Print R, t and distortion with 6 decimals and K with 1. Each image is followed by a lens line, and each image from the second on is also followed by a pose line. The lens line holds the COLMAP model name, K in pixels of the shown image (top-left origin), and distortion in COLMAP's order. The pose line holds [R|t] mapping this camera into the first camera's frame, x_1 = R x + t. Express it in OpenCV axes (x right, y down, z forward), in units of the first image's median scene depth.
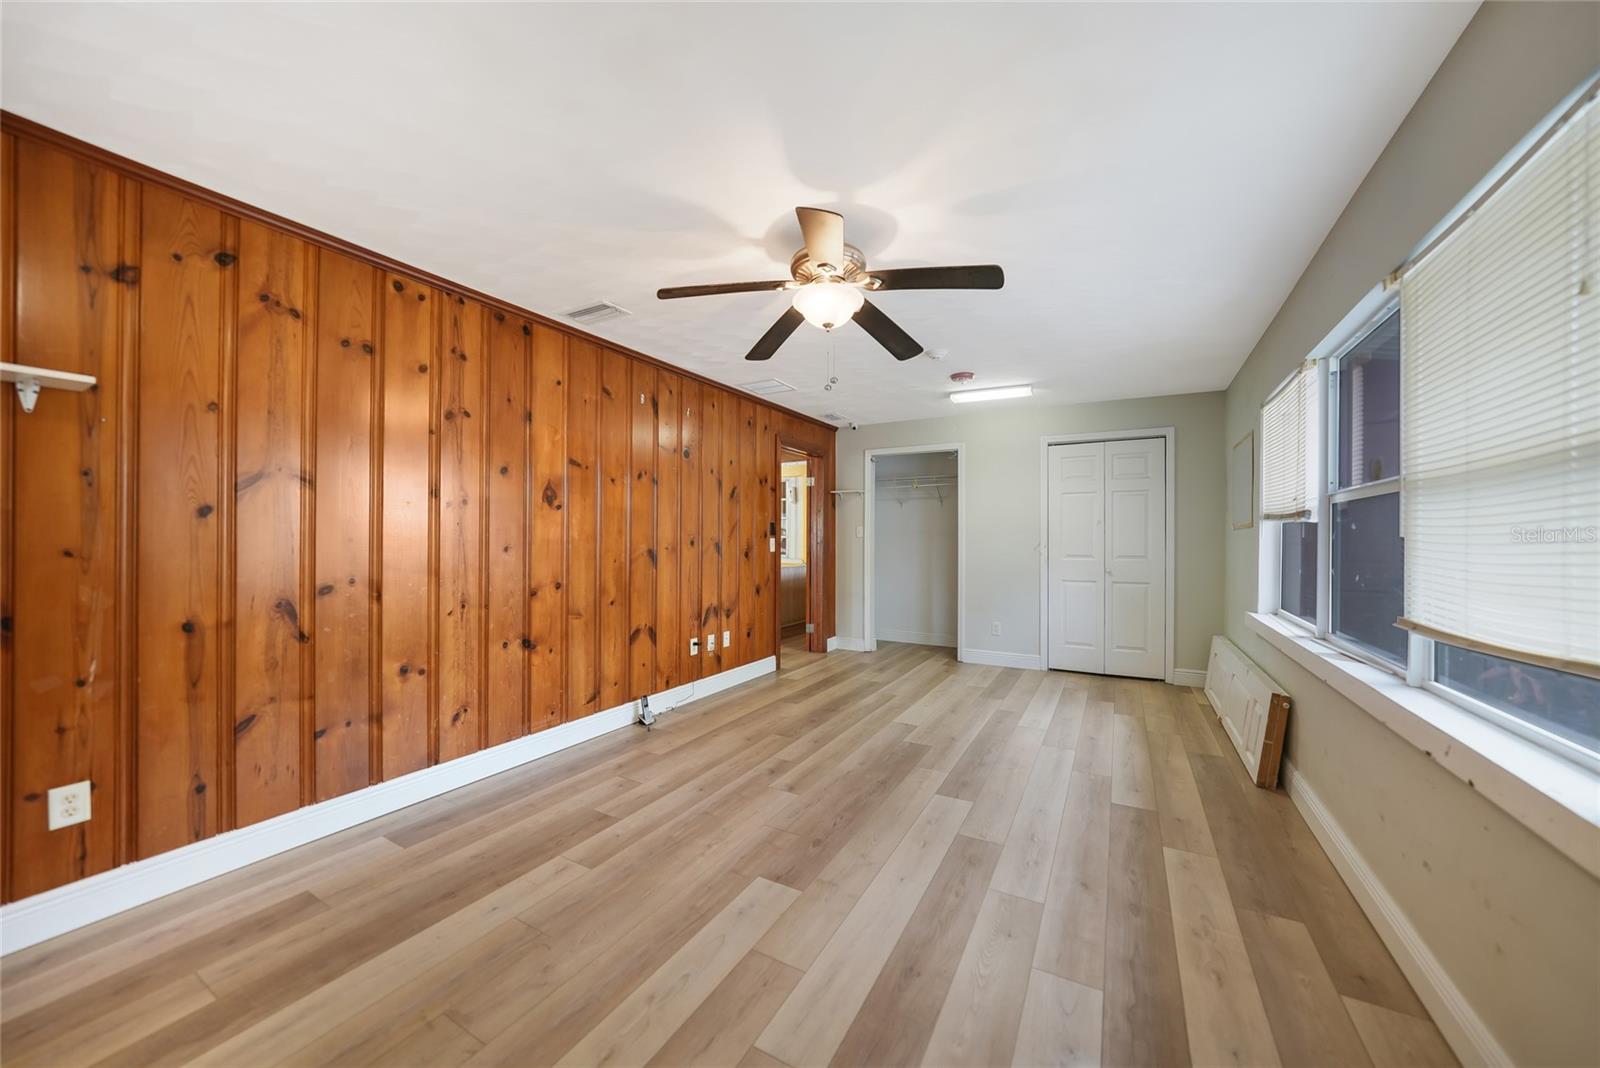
lens RADIAL K [[553.3, 0, 800.6], [0, 553.3, 537.3], [0, 0, 1]] dist [-0.007955, 0.000390]
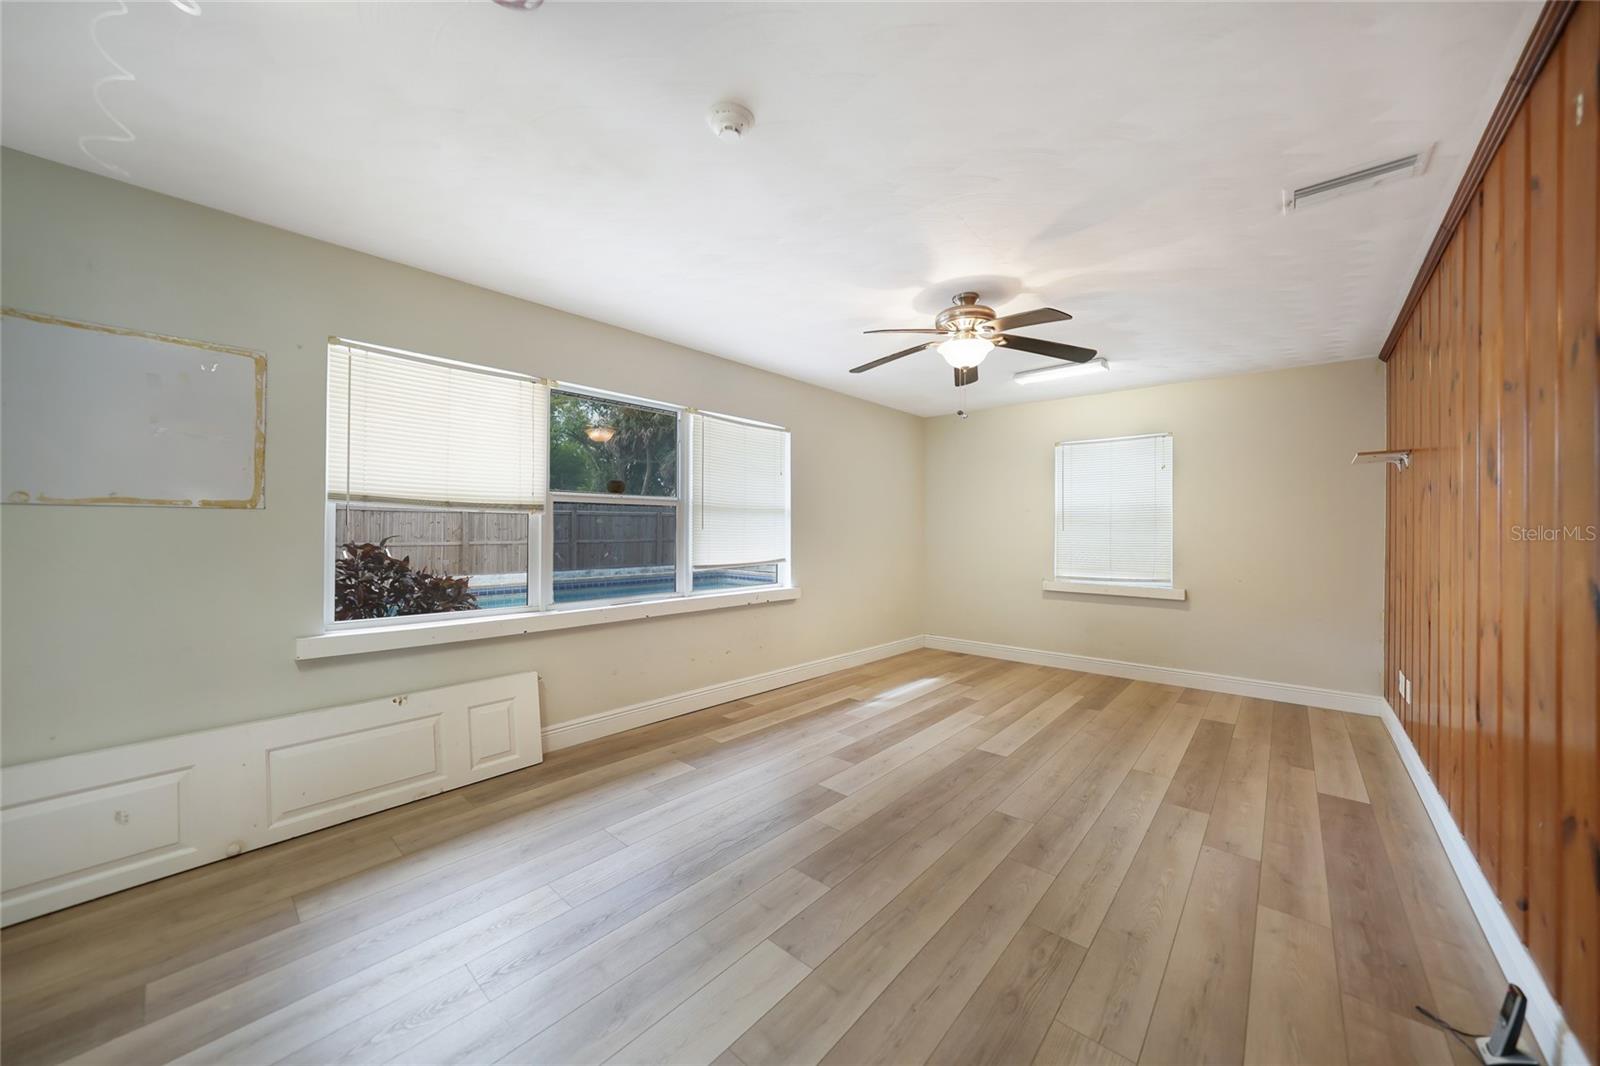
lens RADIAL K [[553.3, 0, 794.4], [0, 553.3, 530.0], [0, 0, 1]] dist [-0.007955, 0.000390]
pose [[-0.975196, -0.013543, 0.220929, 0.129909], [-0.013981, 0.999902, -0.000418, -0.003309], [-0.220902, -0.003497, -0.975290, 2.012503]]
